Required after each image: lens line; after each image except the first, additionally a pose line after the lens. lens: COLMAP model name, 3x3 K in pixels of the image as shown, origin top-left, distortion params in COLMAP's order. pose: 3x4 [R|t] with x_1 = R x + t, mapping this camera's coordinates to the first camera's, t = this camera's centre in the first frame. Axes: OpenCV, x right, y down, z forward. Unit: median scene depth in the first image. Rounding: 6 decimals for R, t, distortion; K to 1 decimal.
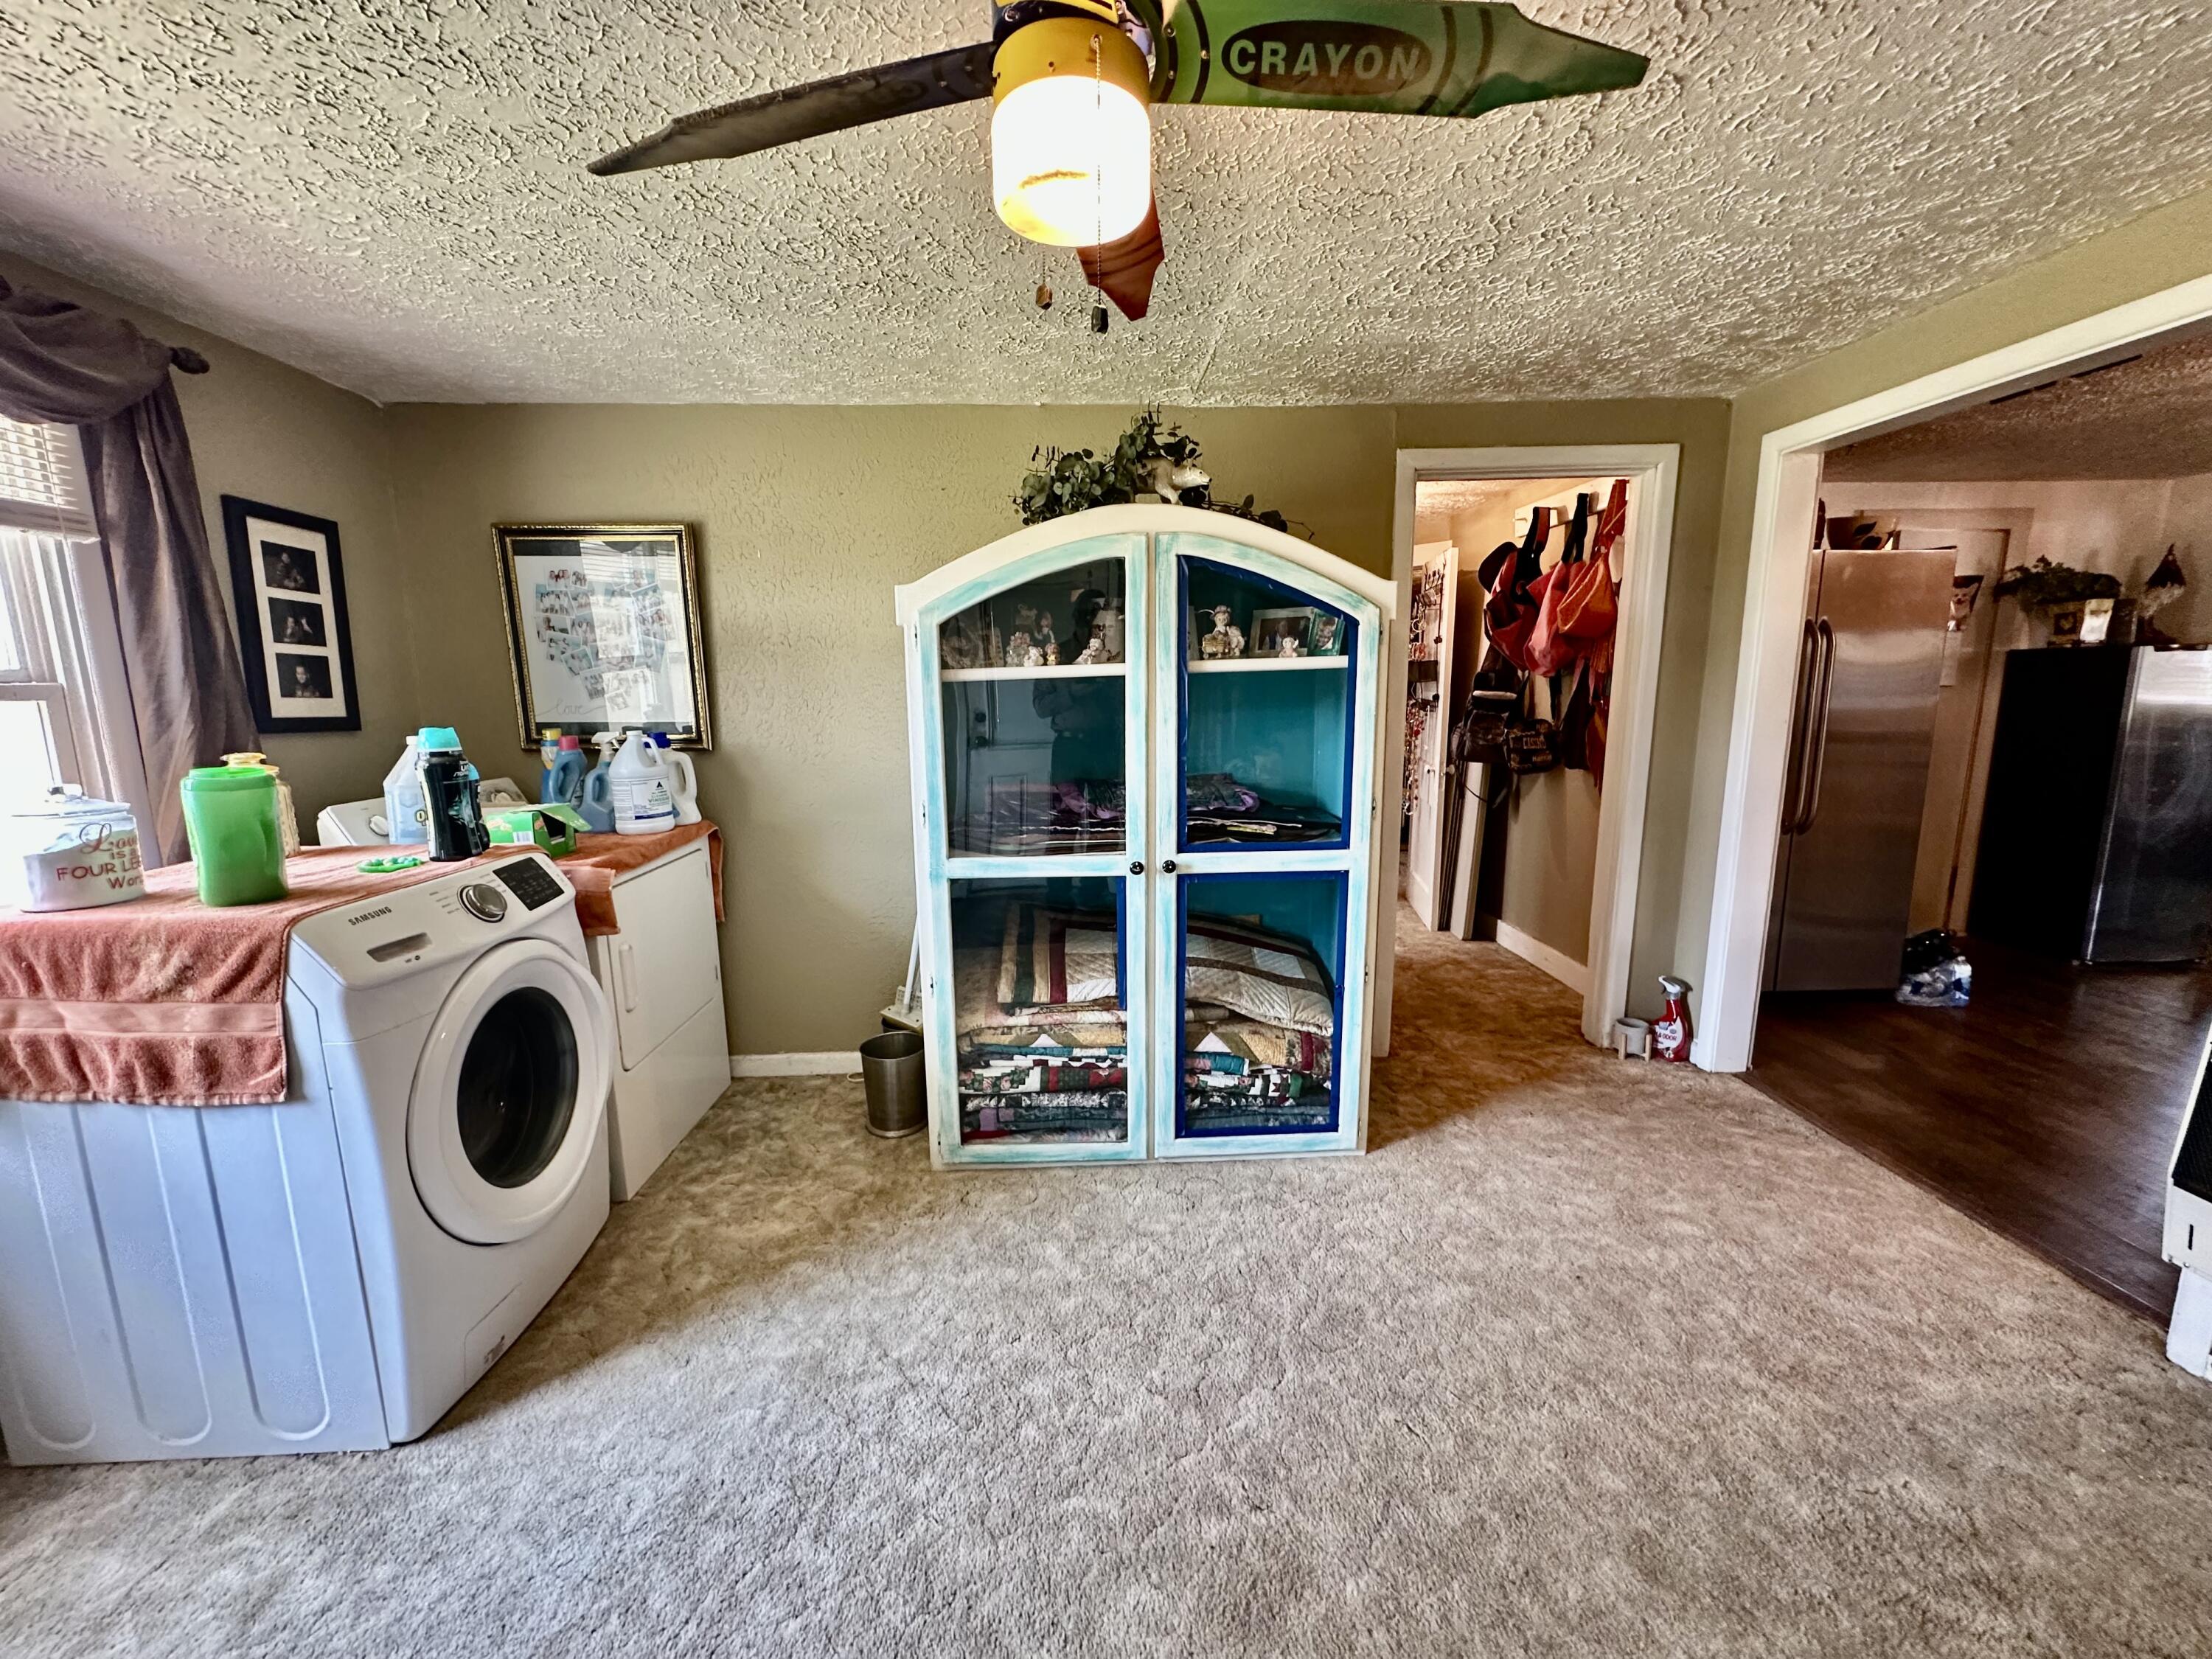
lens RADIAL K [[882.9, 0, 1116.5], [0, 882.9, 826.3], [0, 0, 1]] dist [-0.000382, 0.000204]
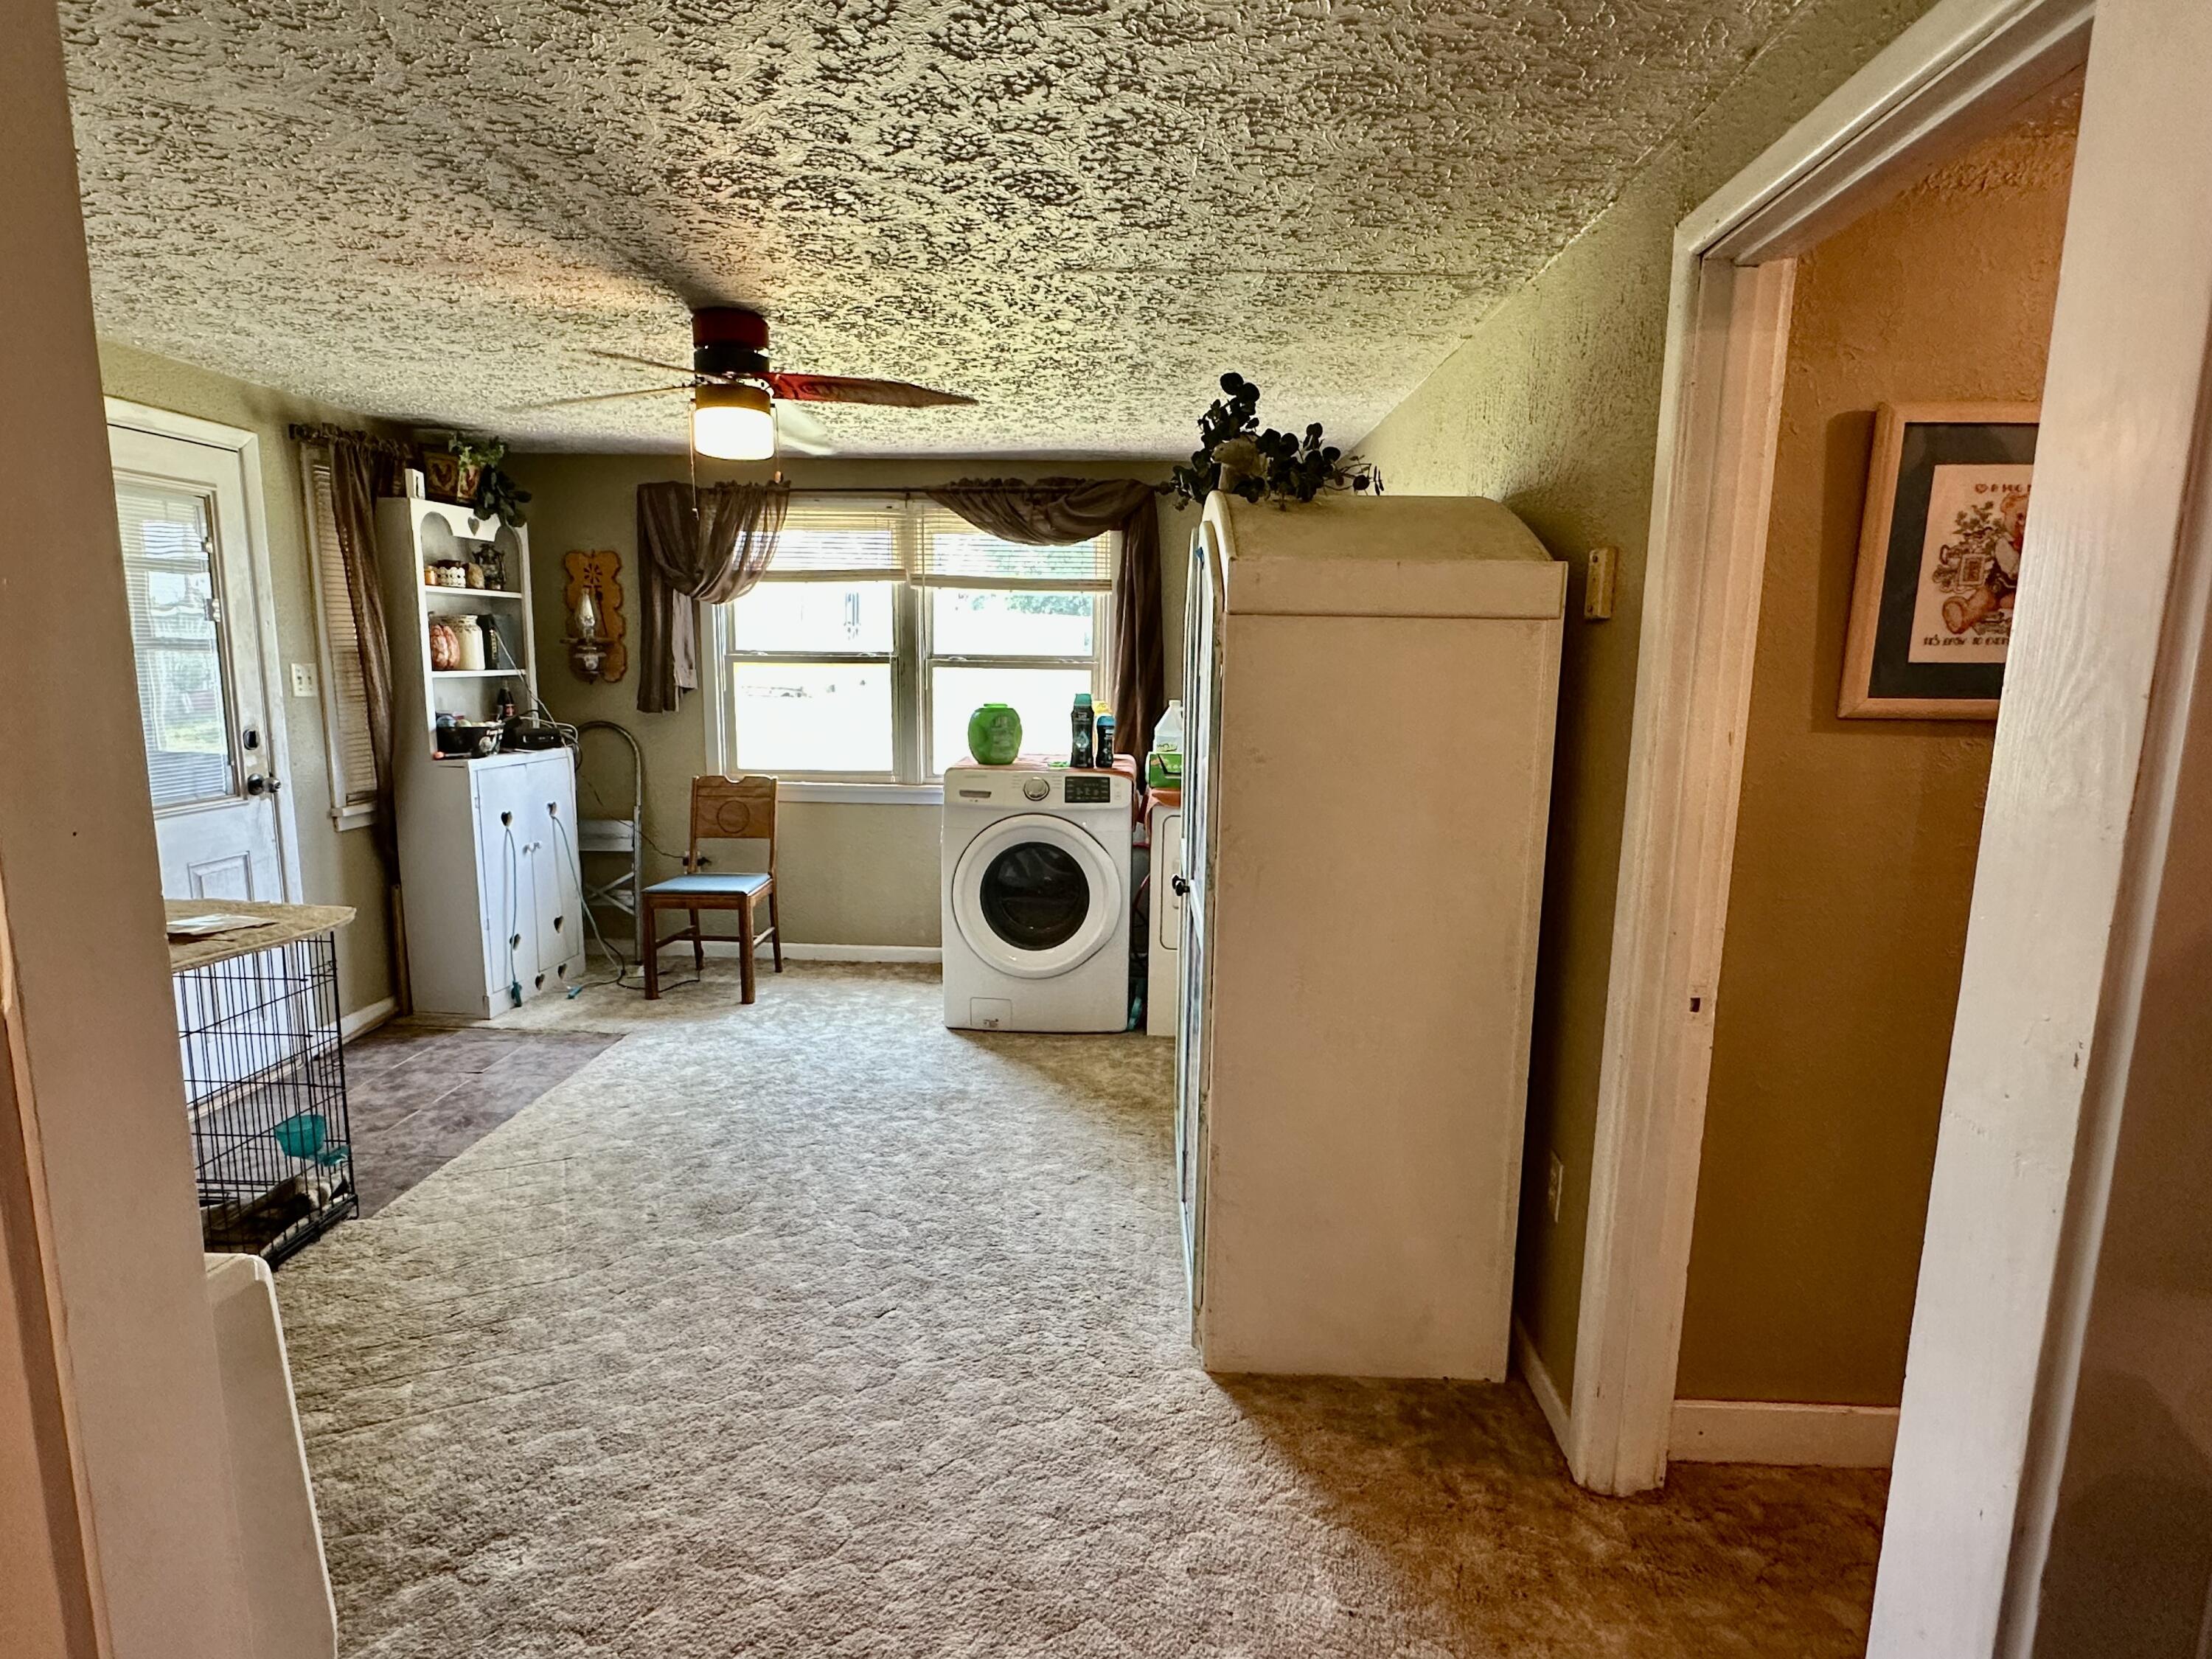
lens RADIAL K [[1179.6, 0, 1111.6], [0, 1179.6, 839.9], [0, 0, 1]] dist [0.014386, -0.000446]
pose [[-0.095237, 0.161189, -0.982318, 1.580163], [-0.177300, 0.968278, 0.176075, -0.250440], [0.979538, 0.190934, -0.063637, 1.269937]]
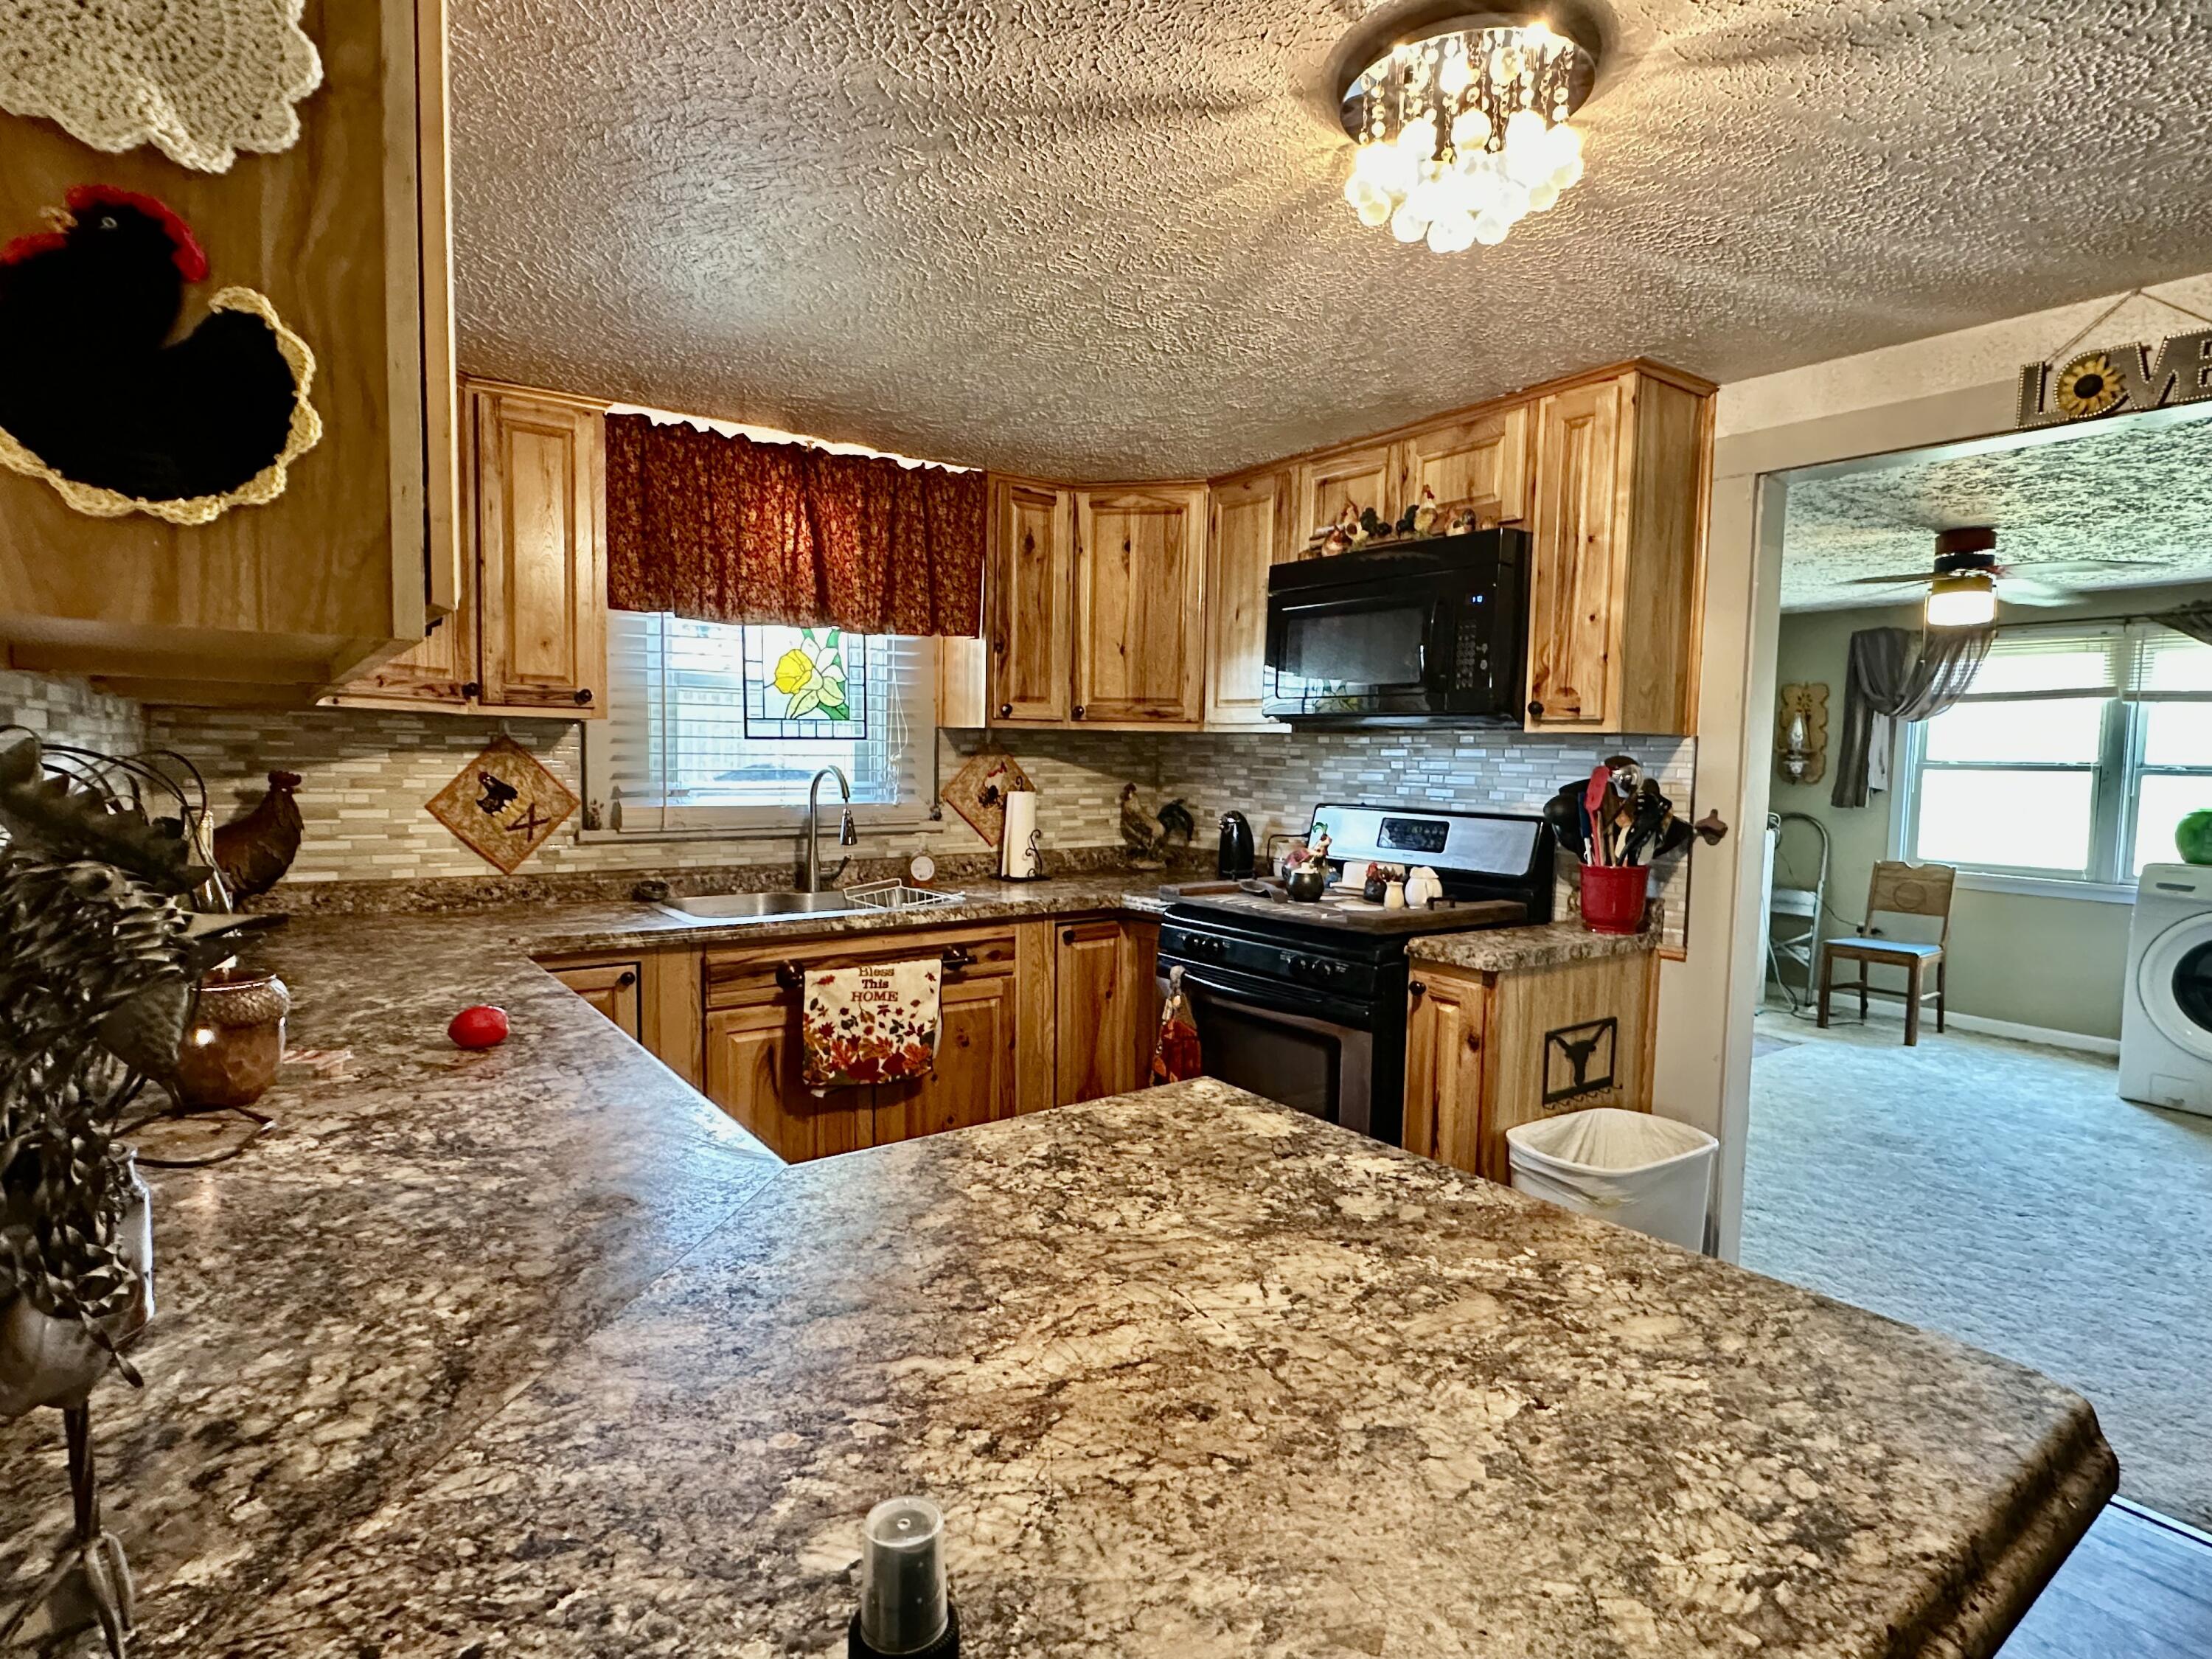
lens RADIAL K [[1179.6, 0, 1111.3], [0, 1179.6, 833.5], [0, 0, 1]] dist [0.014386, -0.000446]
pose [[-0.830534, 0.026320, -0.556346, 2.669702], [-0.109051, 0.971865, 0.208772, -0.282678], [0.546188, 0.234063, -0.804297, 1.638019]]
